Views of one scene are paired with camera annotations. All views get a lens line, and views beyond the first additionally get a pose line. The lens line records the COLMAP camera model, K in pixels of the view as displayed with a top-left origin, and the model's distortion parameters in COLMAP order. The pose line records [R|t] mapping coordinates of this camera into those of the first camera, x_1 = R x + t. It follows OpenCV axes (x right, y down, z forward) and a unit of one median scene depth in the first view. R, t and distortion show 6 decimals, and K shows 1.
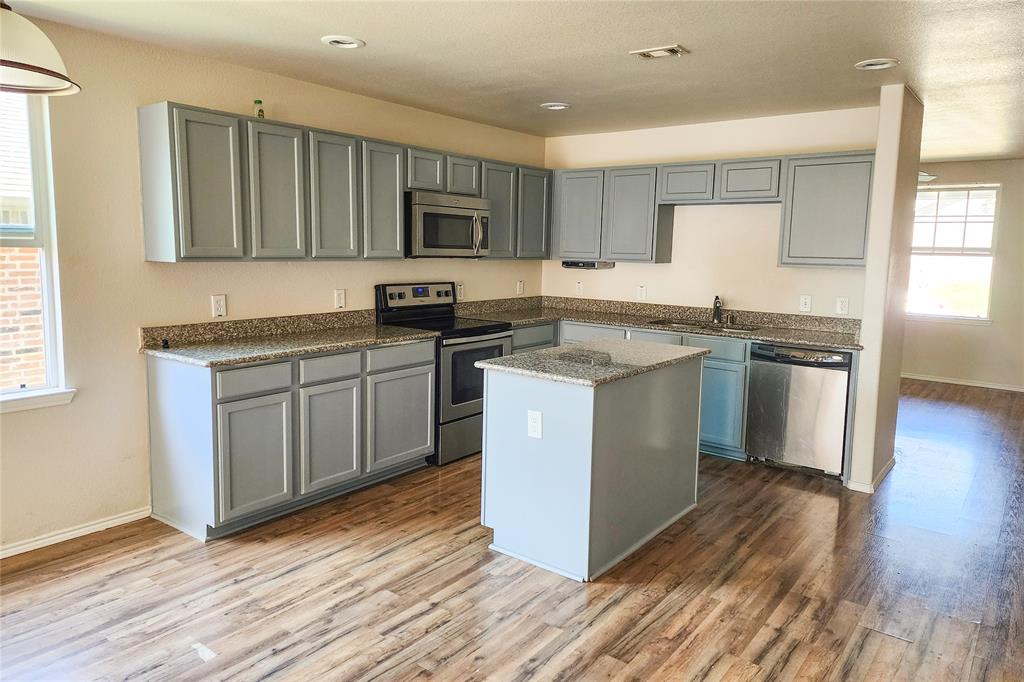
lens RADIAL K [[700.5, 0, 500.1], [0, 700.5, 321.1], [0, 0, 1]] dist [0.073877, -0.079494]
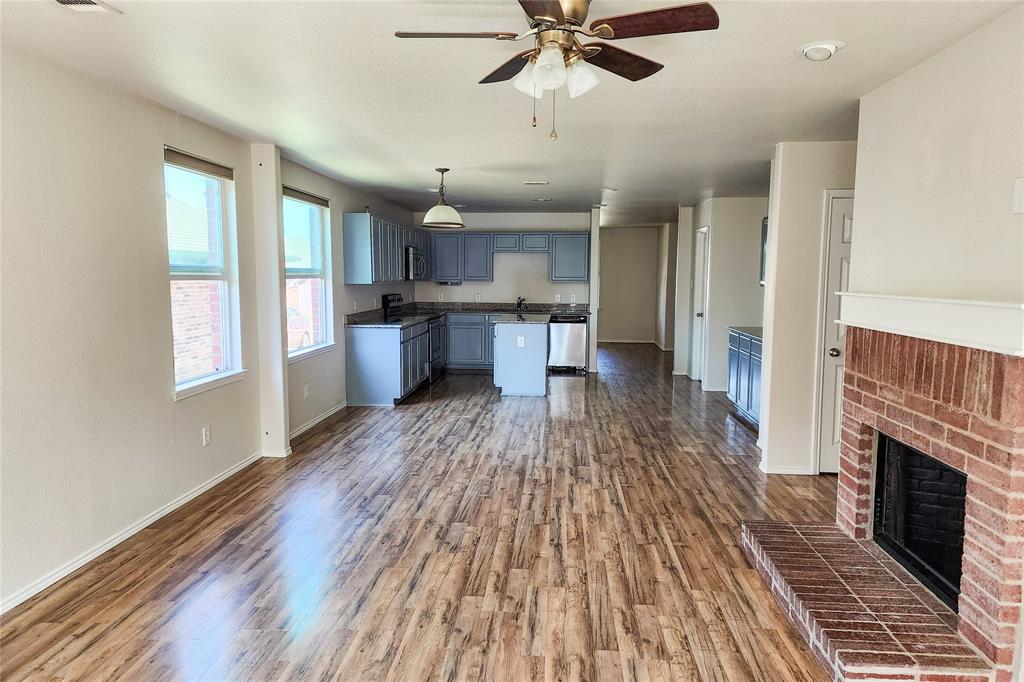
lens RADIAL K [[682.6, 0, 512.0], [0, 682.6, 341.0], [0, 0, 1]] dist [0.106196, -0.102928]
pose [[0.833406, -0.068521, 0.548397, -1.082174], [0.070967, 0.997338, 0.016766, 0.077916], [-0.548086, 0.024945, 0.836050, -0.879094]]
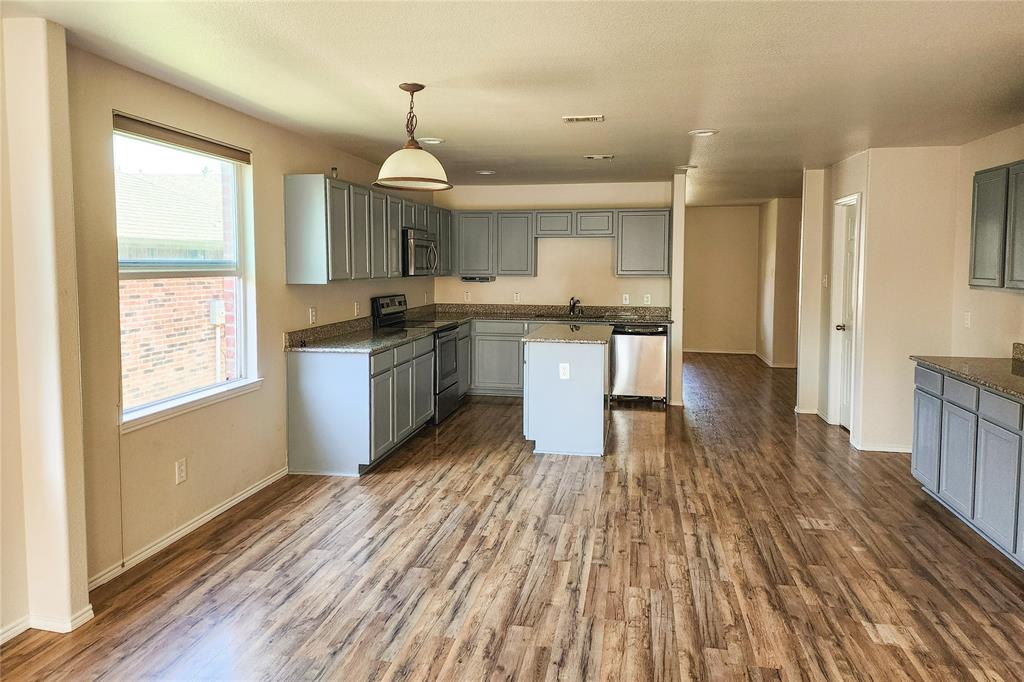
lens RADIAL K [[692.9, 0, 513.3], [0, 692.9, 303.5], [0, 0, 1]] dist [0.080899, -0.078638]
pose [[0.886484, -0.043054, 0.460753, -0.650259], [0.064674, 0.997418, -0.031232, 0.021435], [-0.458218, 0.057485, 0.886979, -0.350622]]
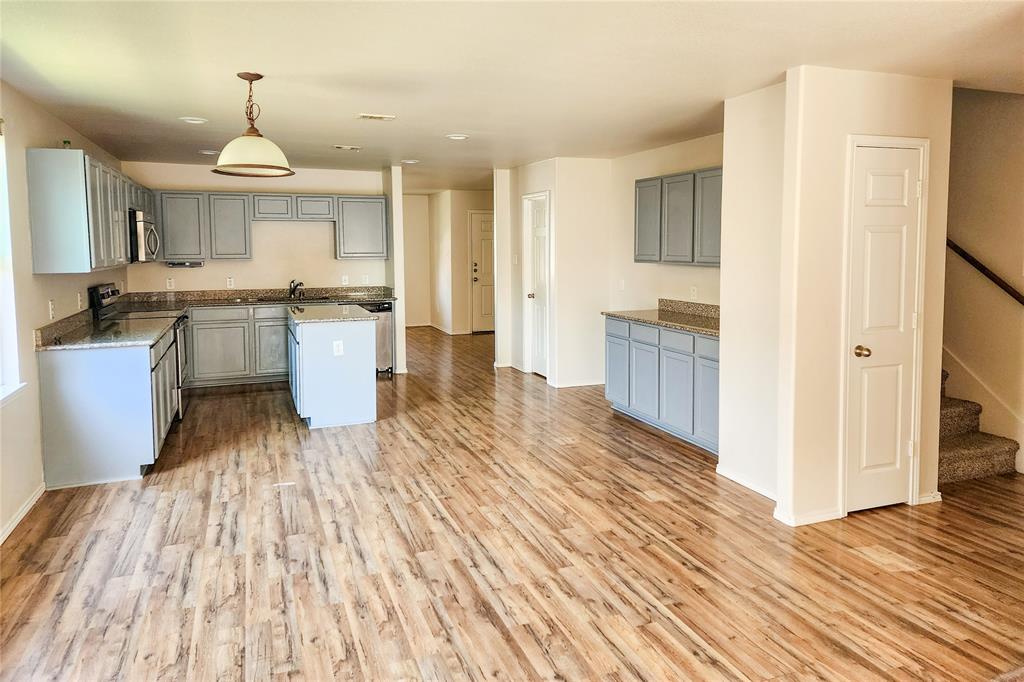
lens RADIAL K [[681.6, 0, 509.8], [0, 681.6, 292.6], [0, 0, 1]] dist [0.082052, -0.074545]
pose [[0.520846, -0.081962, 0.849707, -0.955088], [0.111107, 0.993422, 0.027720, 0.003565], [-0.846389, 0.079970, 0.526526, -0.255949]]
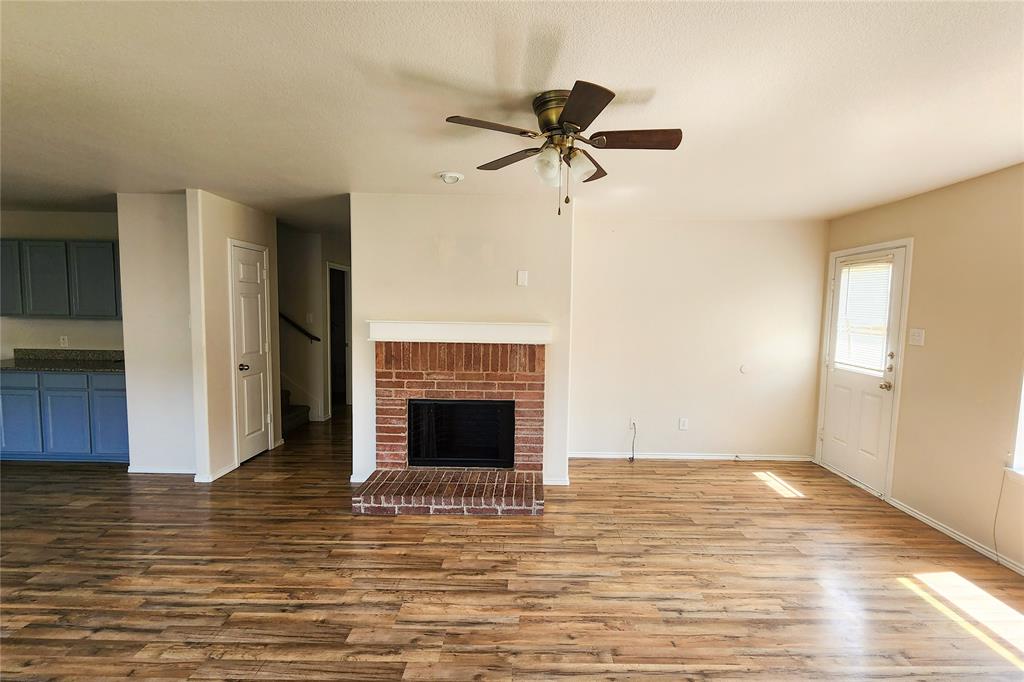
lens RADIAL K [[437.2, 0, 532.5], [0, 437.2, 340.7], [0, 0, 1]] dist [-0.000673, -0.001097]
pose [[-0.613310, -0.086997, 0.785037, -1.108511], [0.058080, 0.986257, 0.154671, -0.015426], [-0.787704, 0.140456, -0.599829, -0.090415]]
